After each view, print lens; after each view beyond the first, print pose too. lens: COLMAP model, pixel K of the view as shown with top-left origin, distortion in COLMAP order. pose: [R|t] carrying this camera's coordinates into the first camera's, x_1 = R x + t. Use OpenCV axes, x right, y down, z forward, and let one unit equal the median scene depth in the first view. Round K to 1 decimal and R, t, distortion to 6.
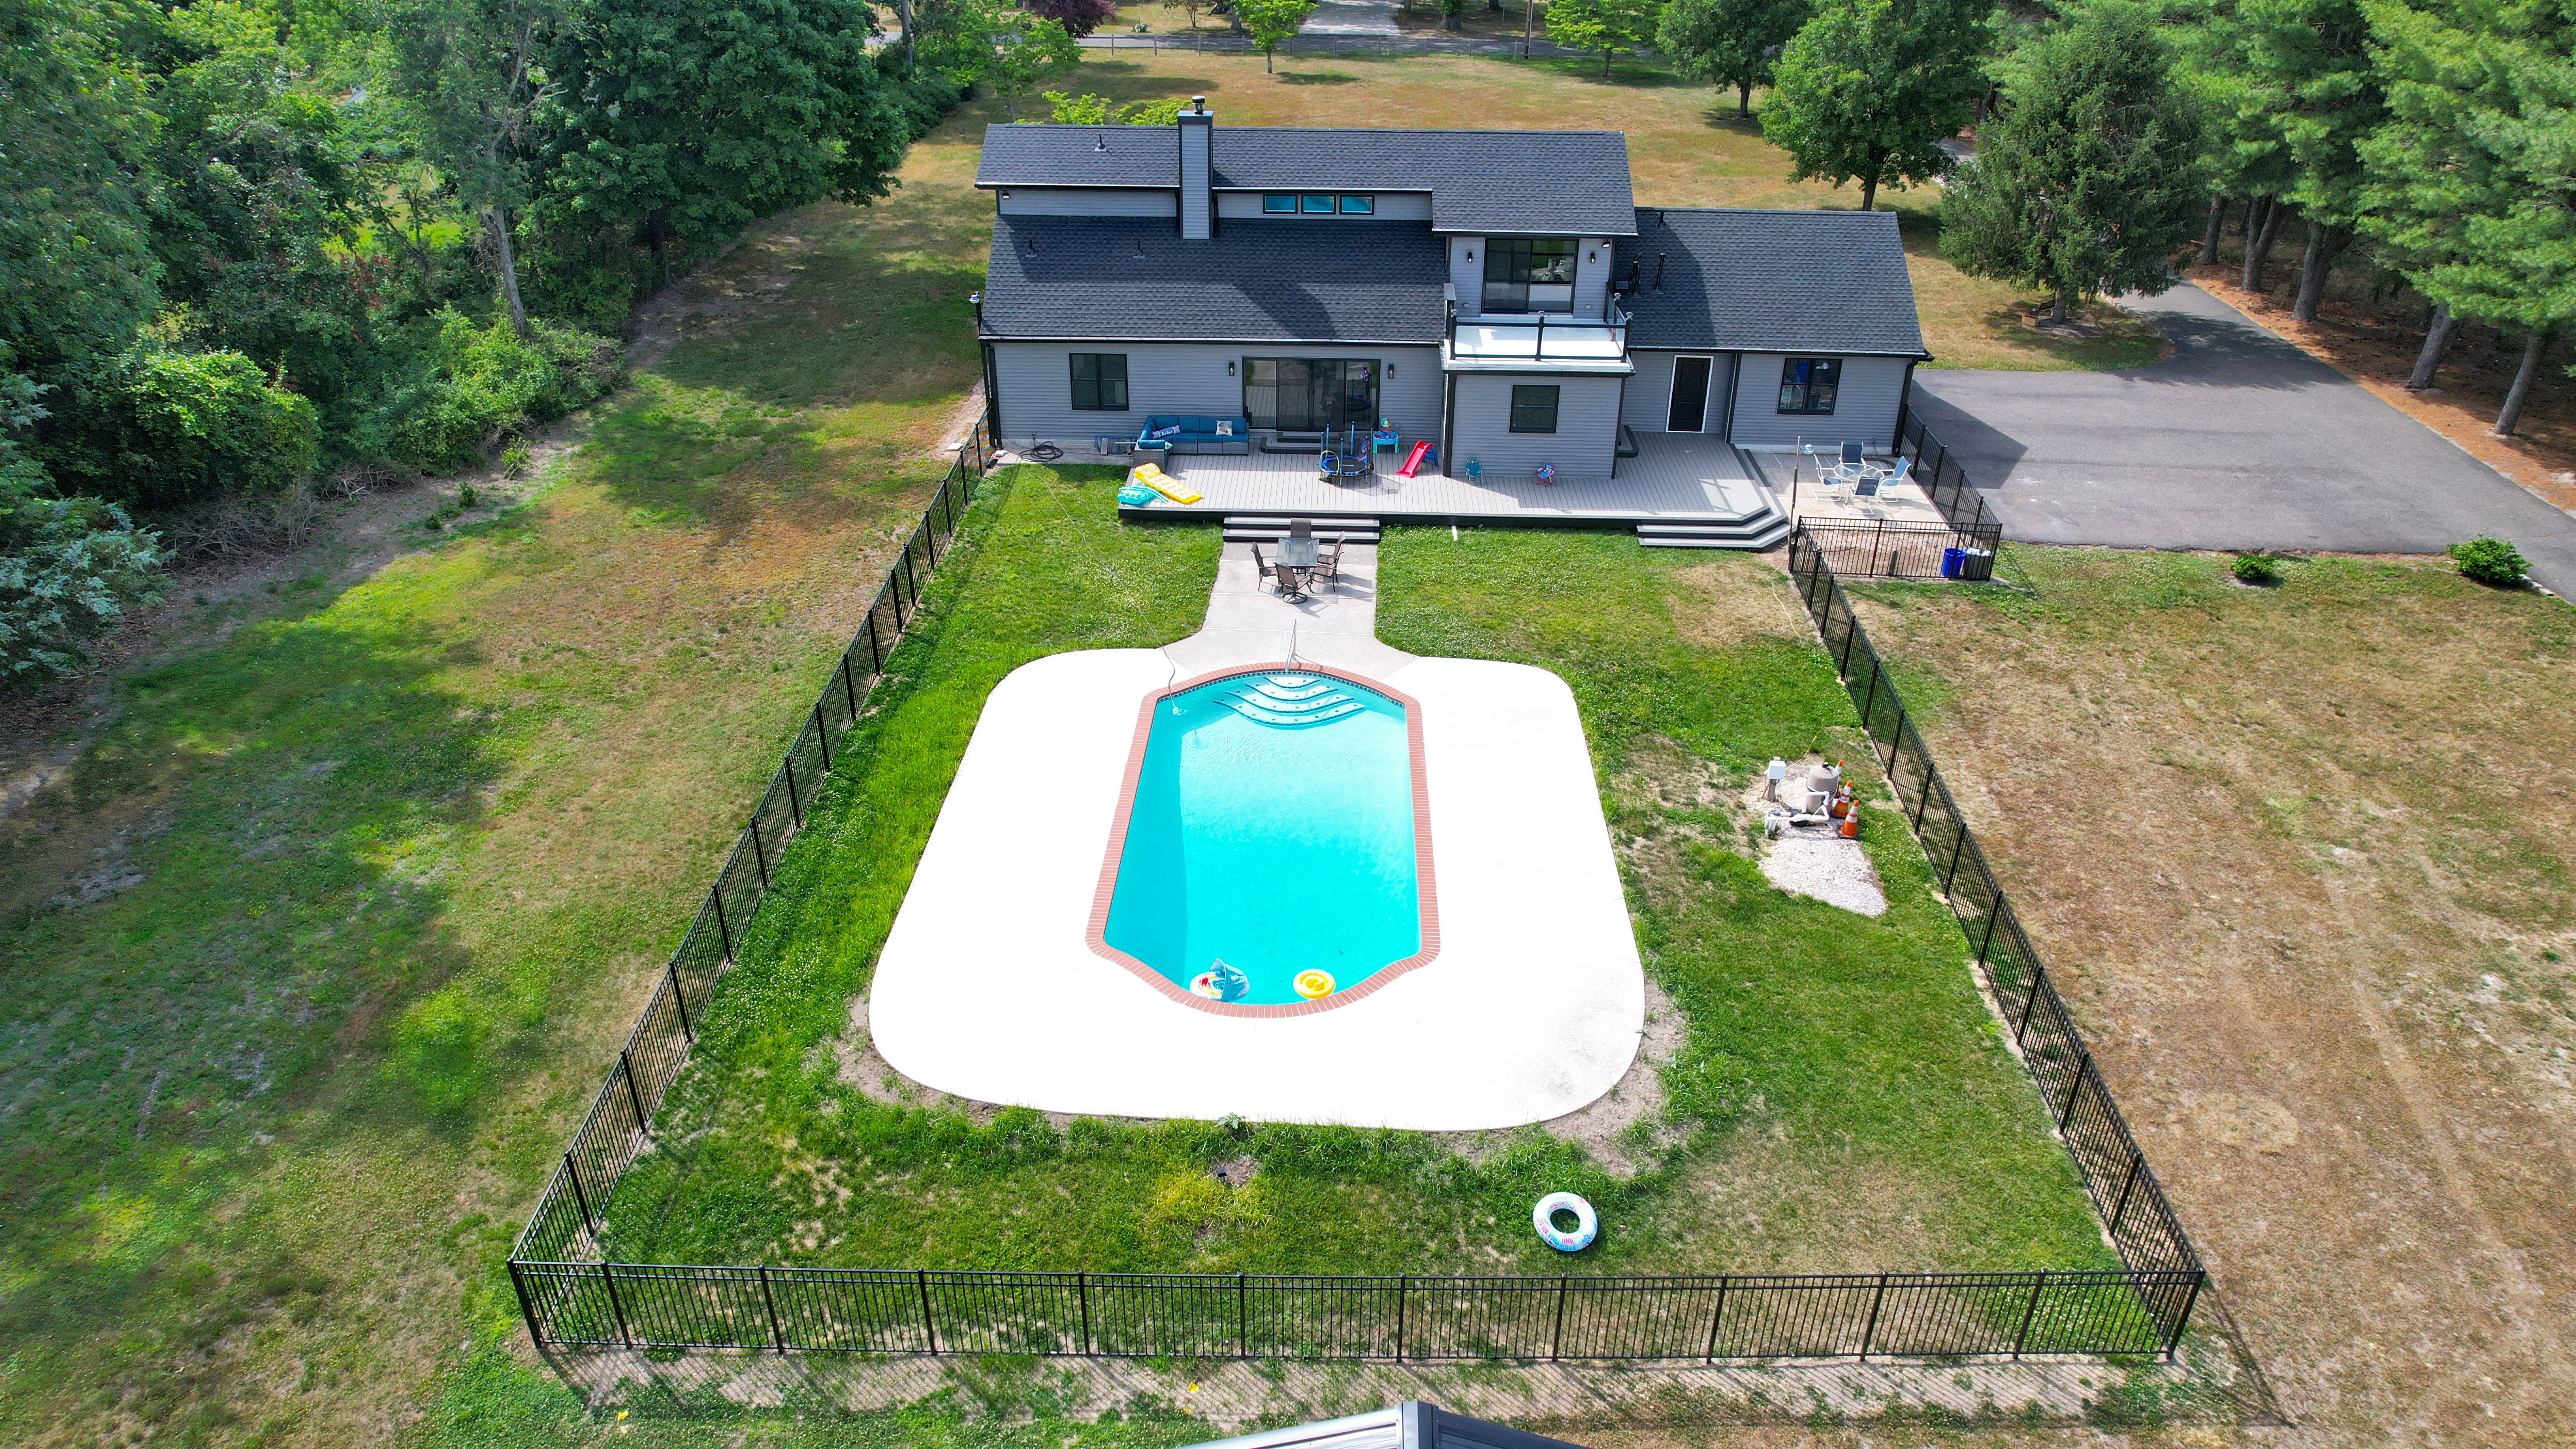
lens RADIAL K [[1648.0, 0, 1288.0], [0, 1648.0, 724.5], [0, 0, 1]] dist [-0.077668, 0.070295]
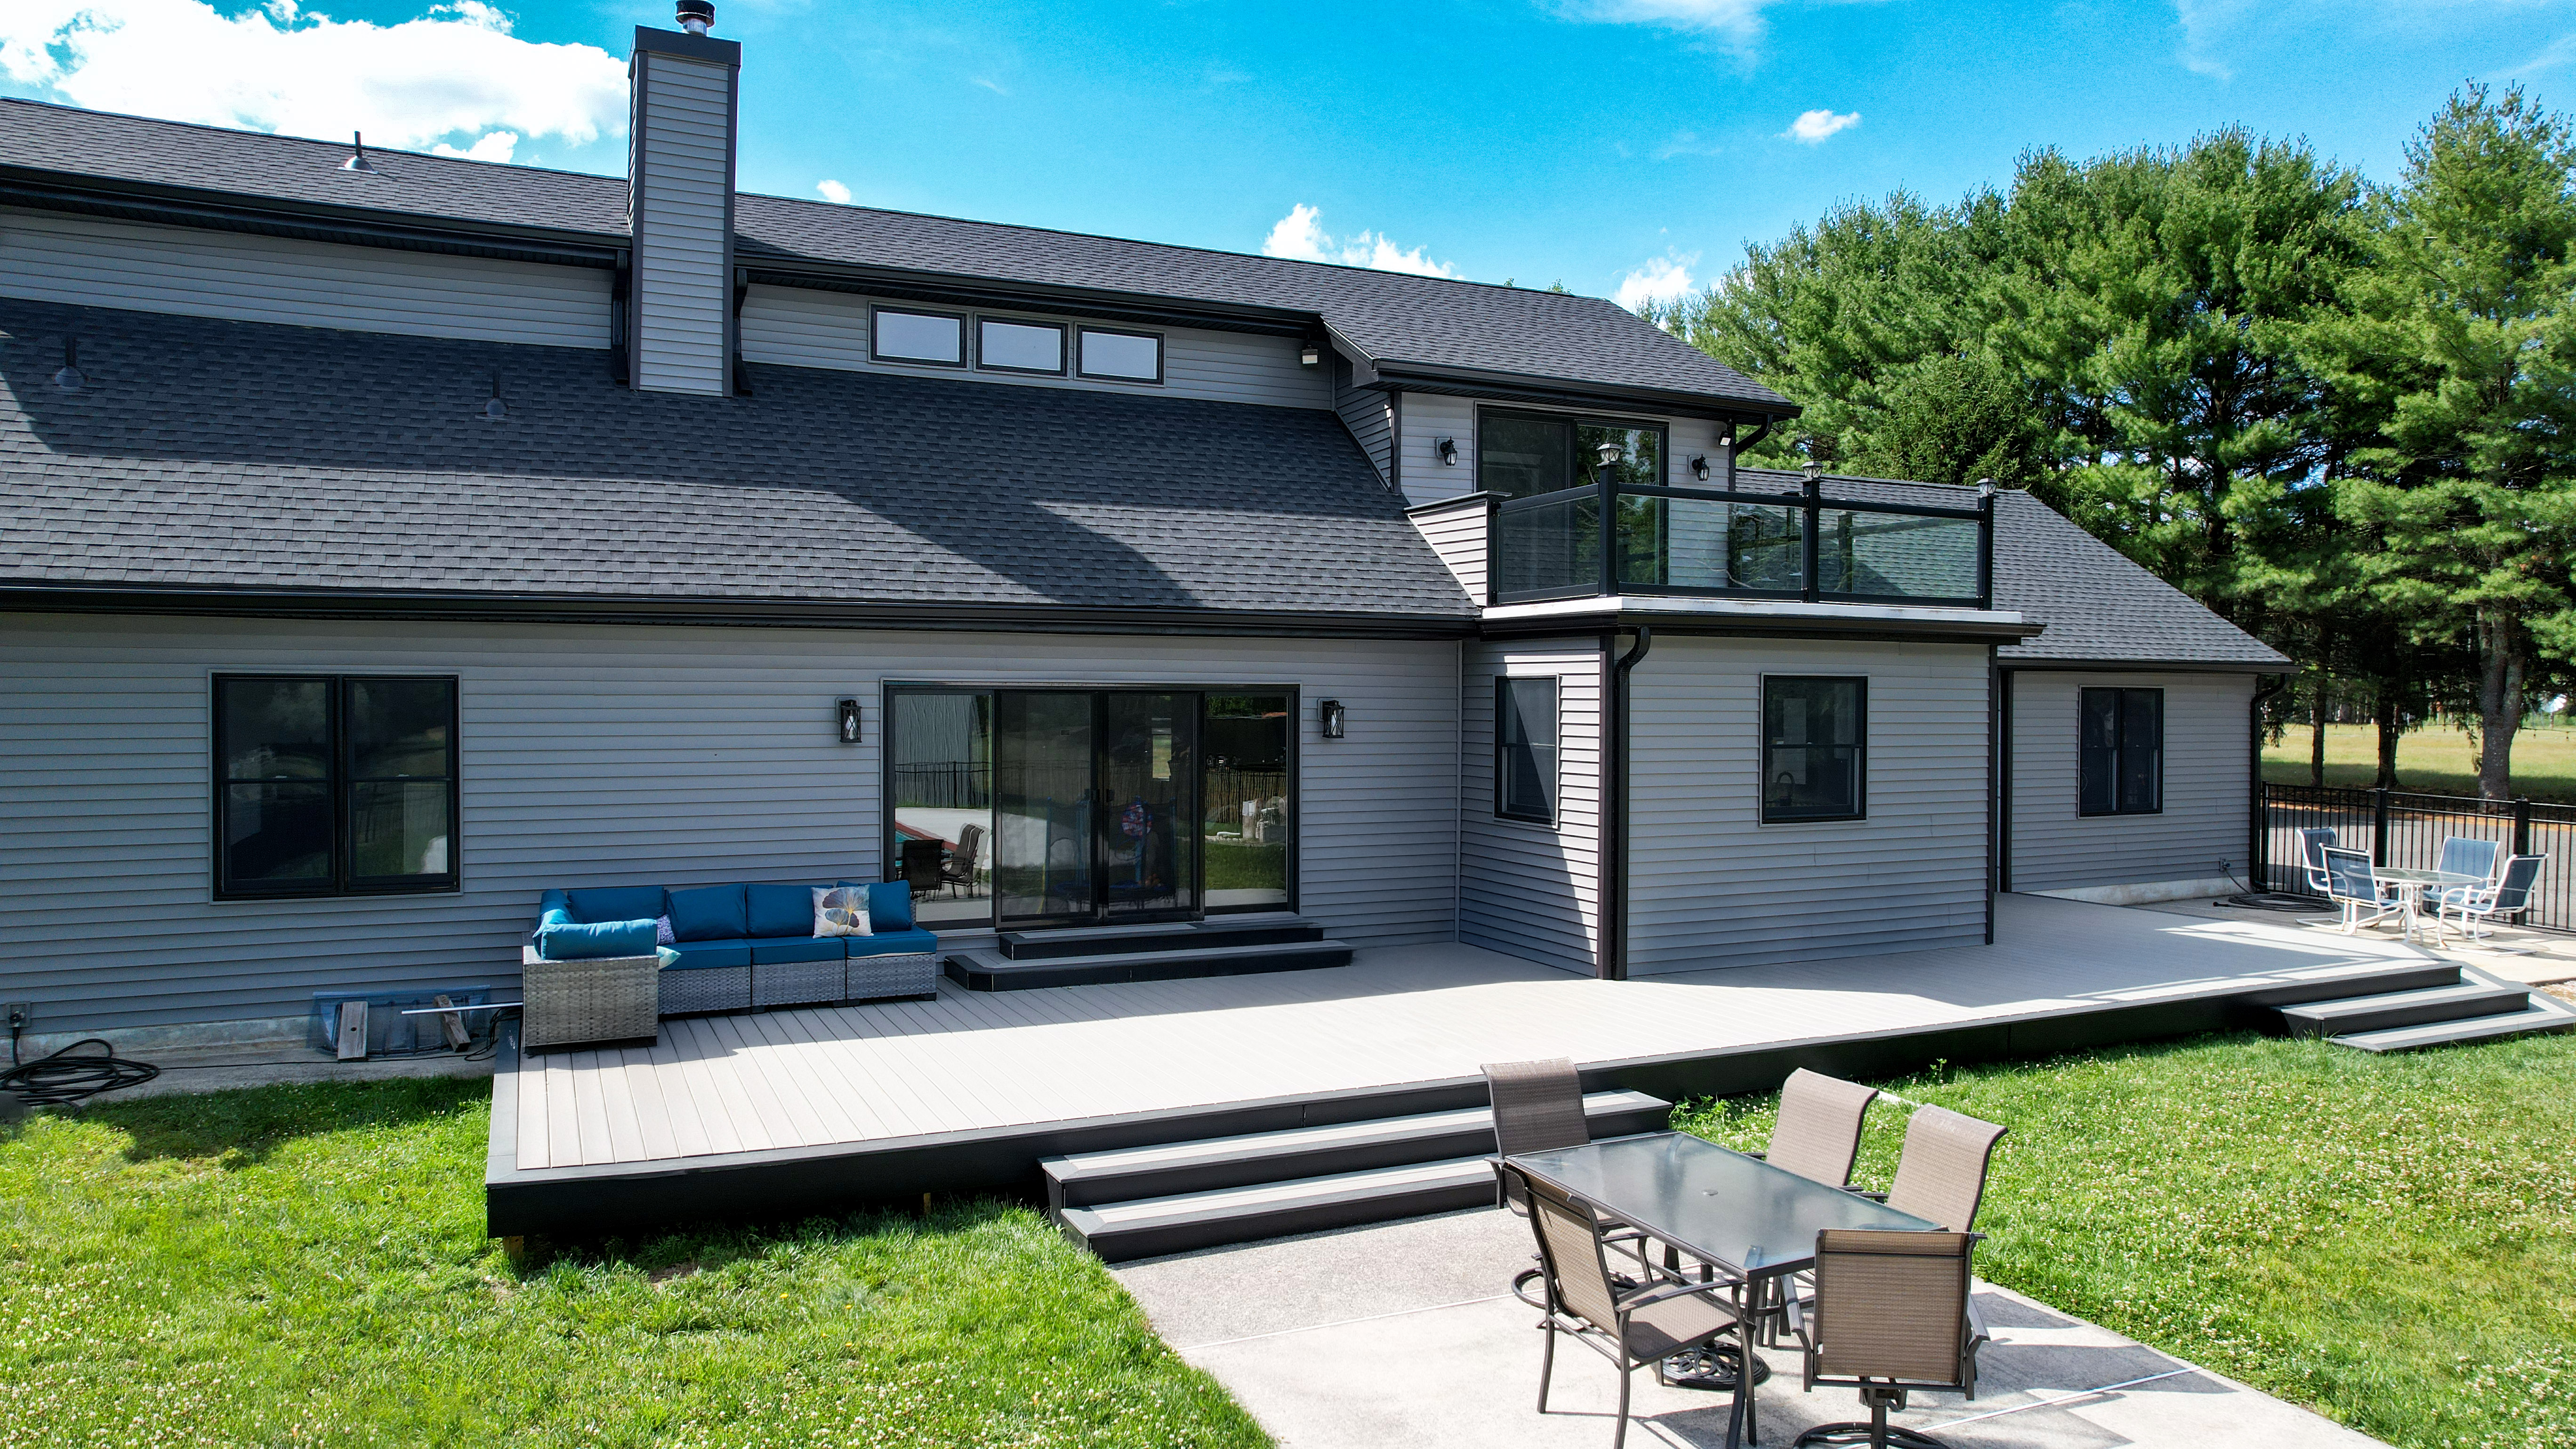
lens RADIAL K [[1648.0, 0, 1288.0], [0, 1648.0, 724.5], [0, 0, 1]] dist [-0.077668, 0.070295]
pose [[0.891376, -0.007734, 0.453198, -0.125342], [0.224855, 0.875696, -0.427314, -0.092394], [-0.393559, 0.482802, 0.782313, 0.945062]]
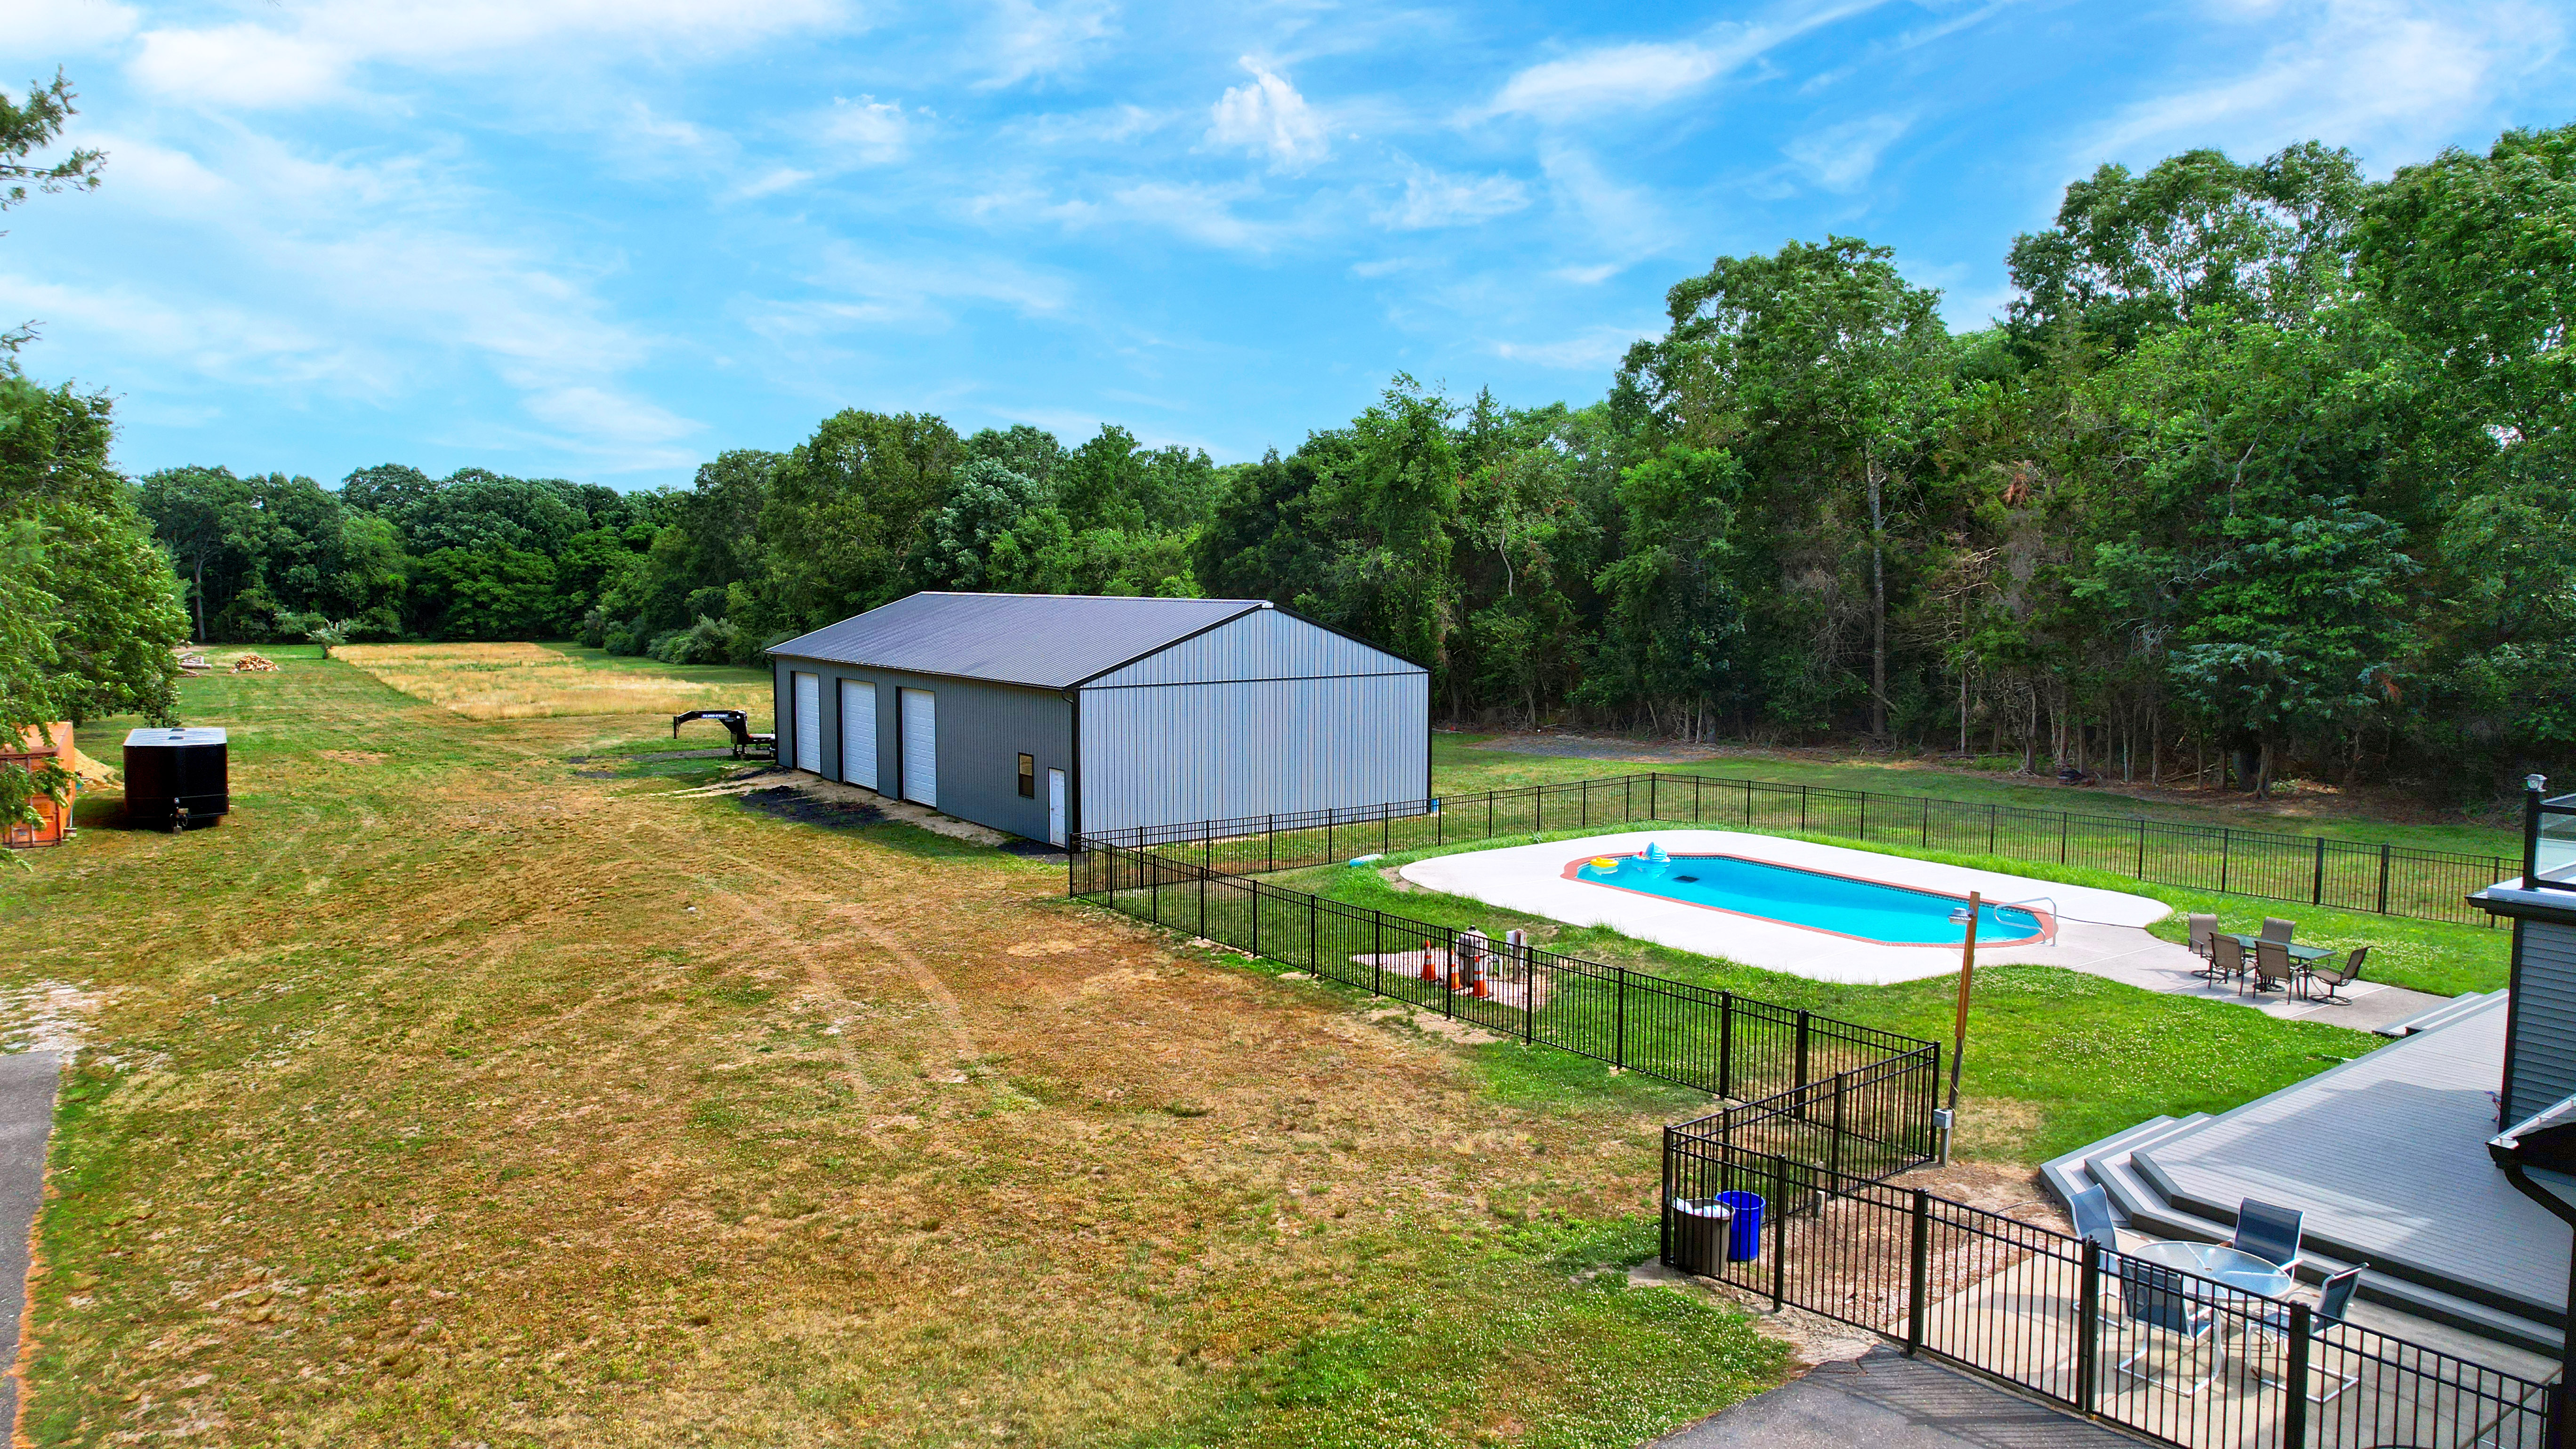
lens RADIAL K [[1648.0, 0, 1288.0], [0, 1648.0, 724.5], [0, 0, 1]] dist [-0.077668, 0.070295]
pose [[-0.793650, 0.056813, -0.605716, 0.864241], [-0.297977, 0.831729, 0.468441, -0.432593], [0.530404, 0.552268, -0.643173, 1.301050]]
